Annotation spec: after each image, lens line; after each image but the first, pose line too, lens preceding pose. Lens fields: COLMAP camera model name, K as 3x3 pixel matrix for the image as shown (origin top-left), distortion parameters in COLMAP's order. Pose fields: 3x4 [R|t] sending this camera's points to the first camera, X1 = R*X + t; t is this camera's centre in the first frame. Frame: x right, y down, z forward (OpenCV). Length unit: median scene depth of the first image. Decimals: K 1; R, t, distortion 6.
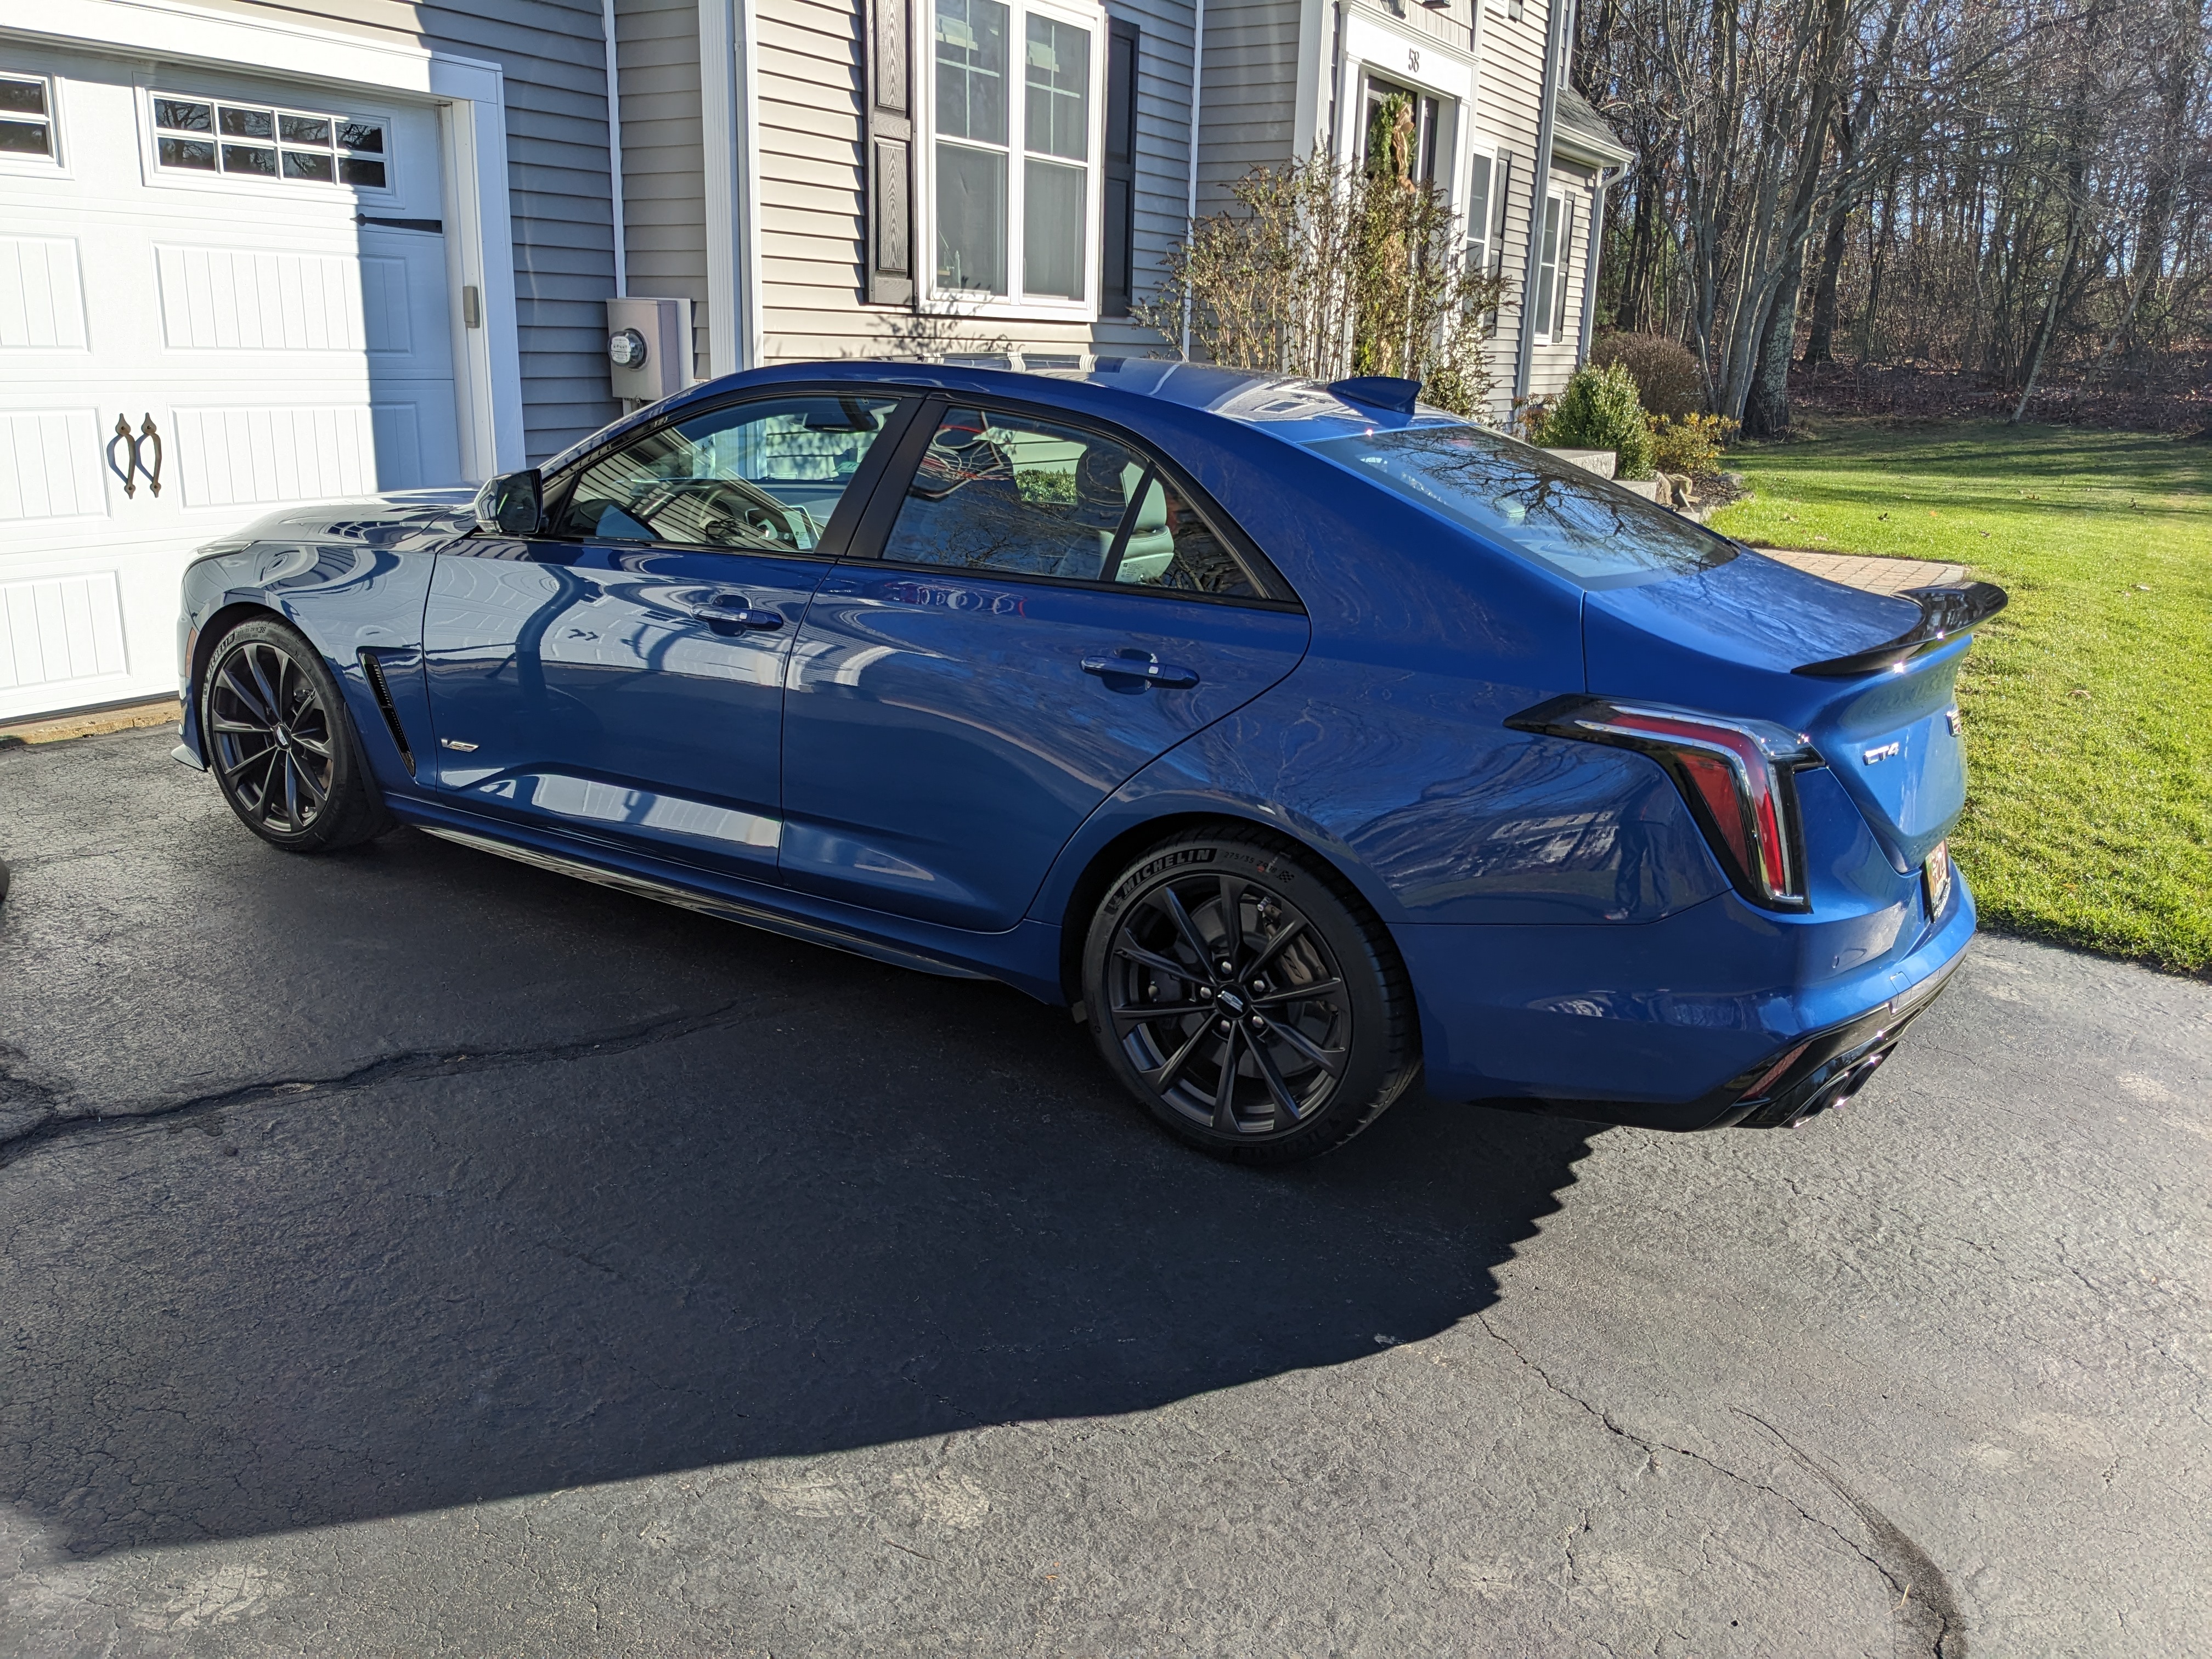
lens RADIAL K [[1730.6, 0, 1106.0], [0, 1730.6, 829.5], [0, 0, 1]] dist [0.034380, -0.040736]
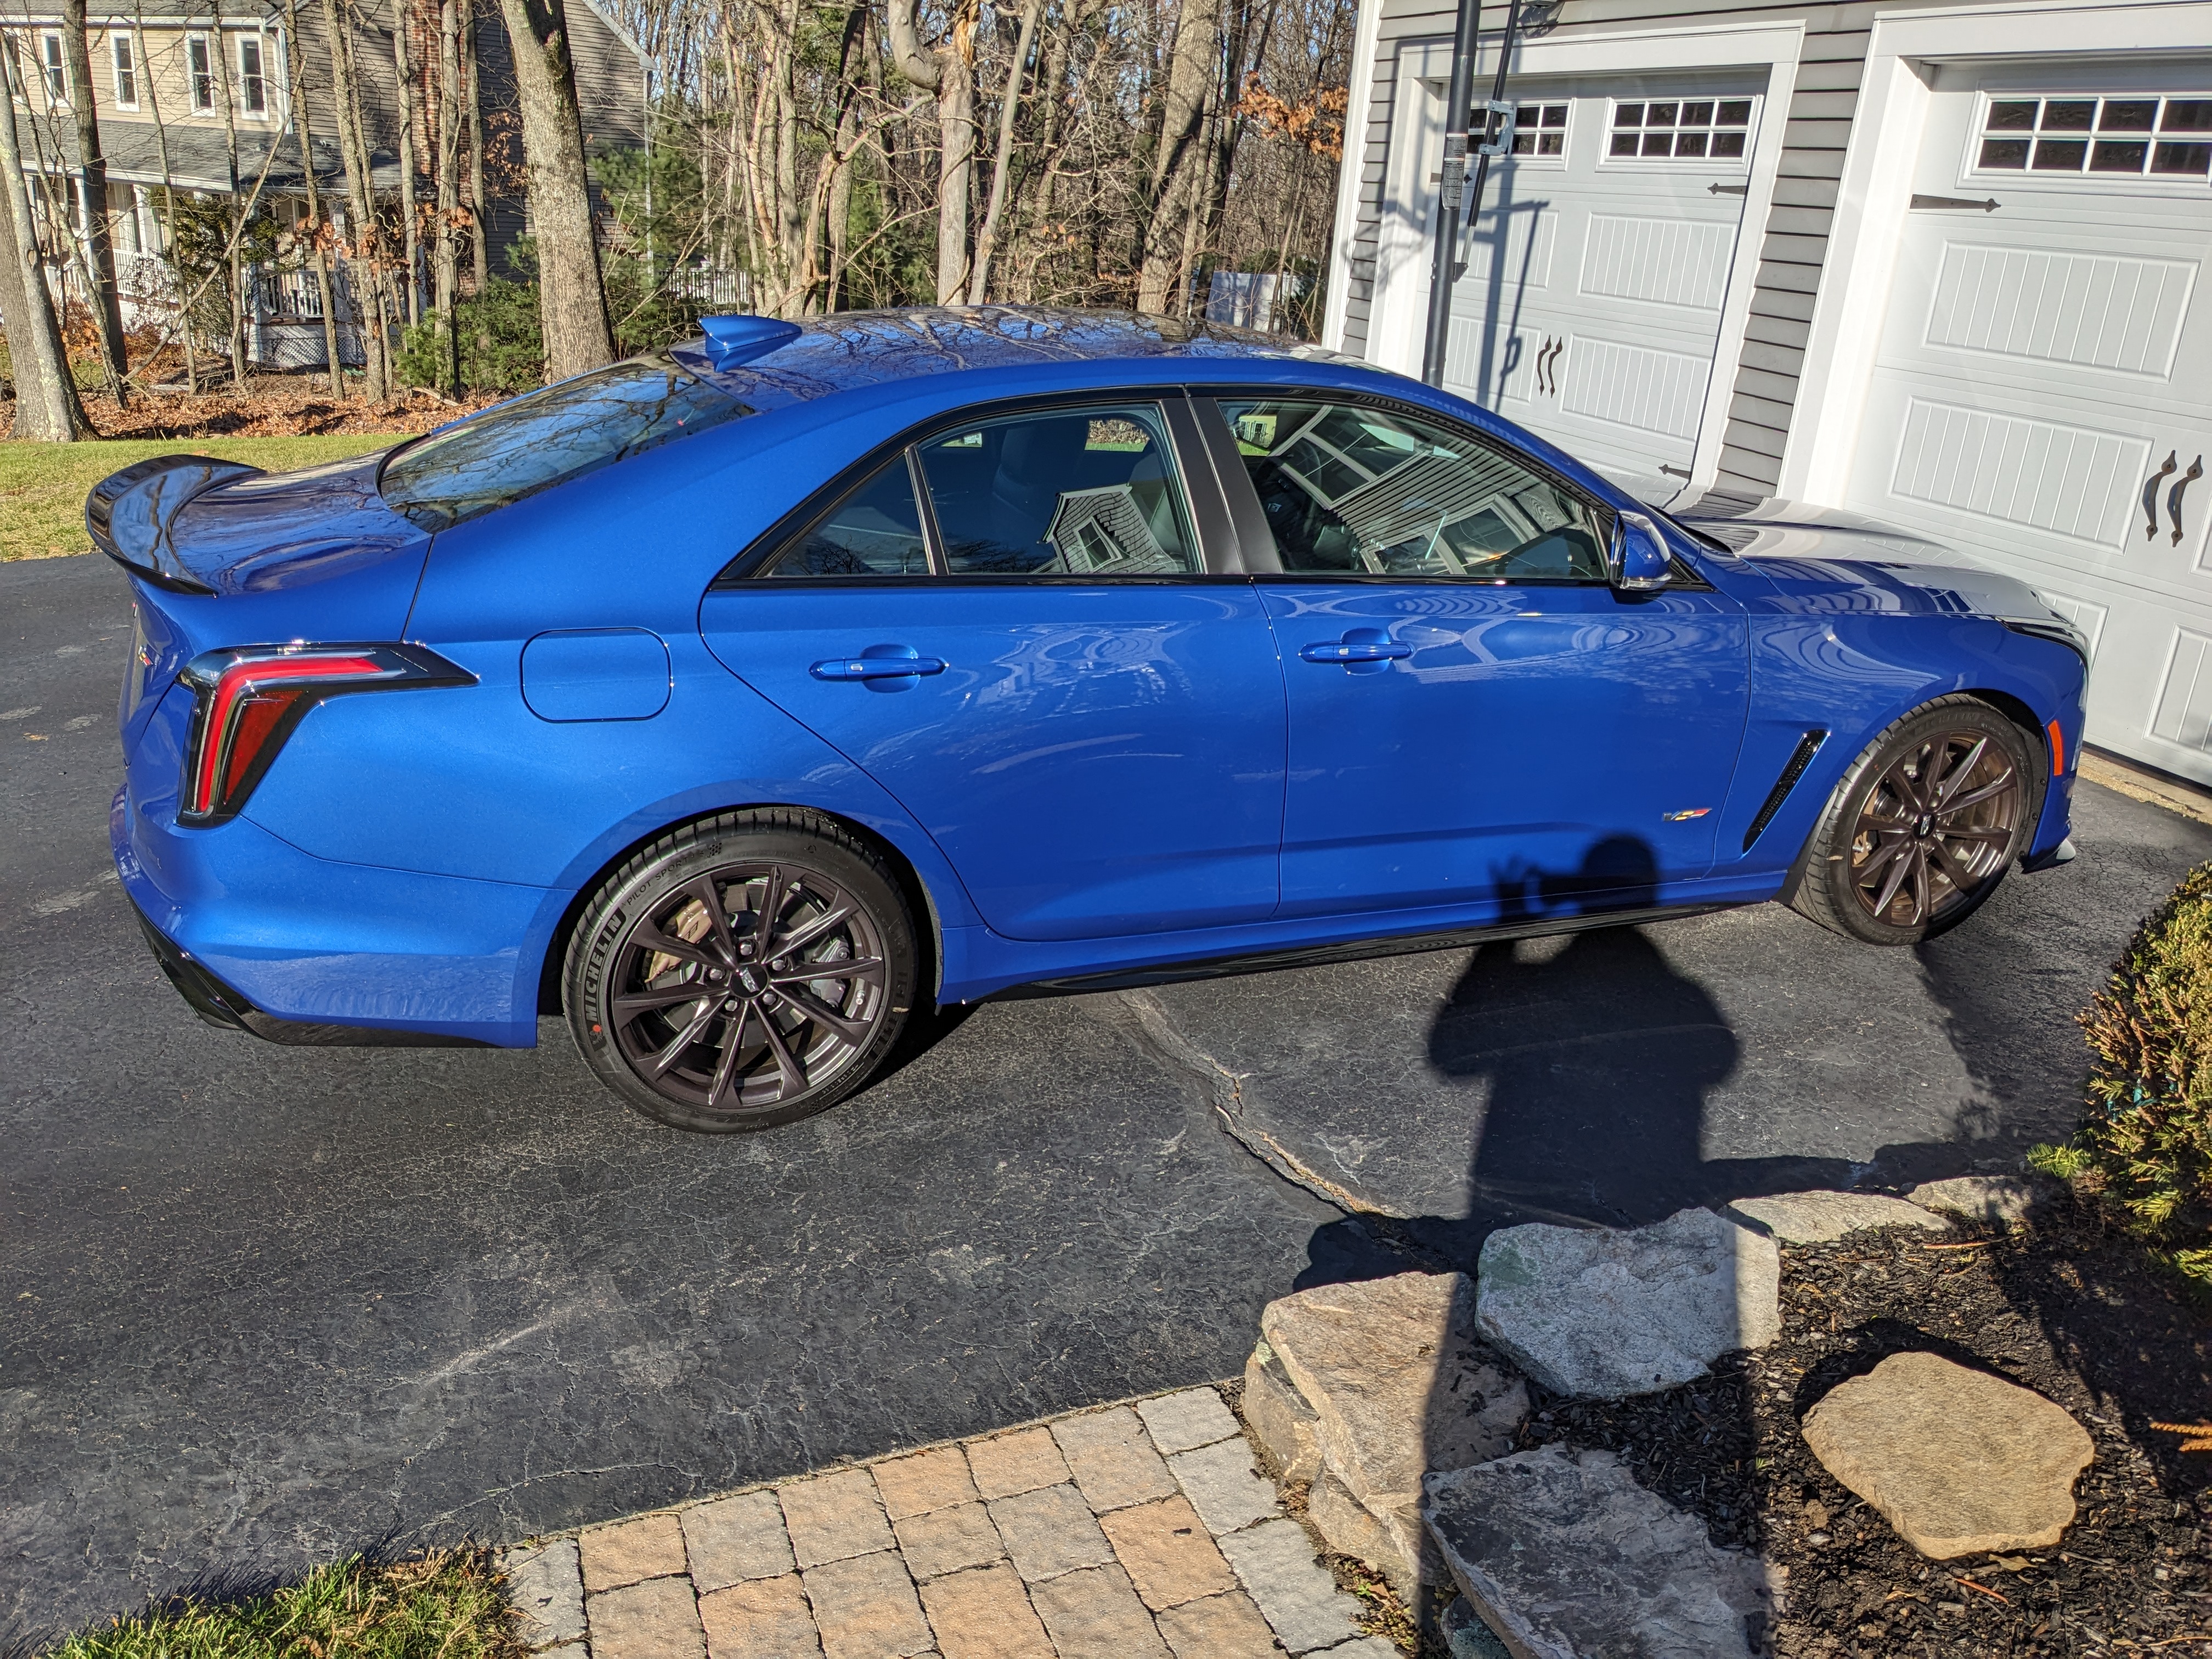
lens RADIAL K [[1698.7, 0, 1106.0], [0, 1698.7, 829.5], [0, 0, 1]] dist [-0.070227, -0.001468]
pose [[-0.604354, 0.213639, -0.767538, 0.746916], [-0.301457, 0.830434, 0.468511, -0.422355], [0.737482, 0.514526, -0.437473, 1.495182]]
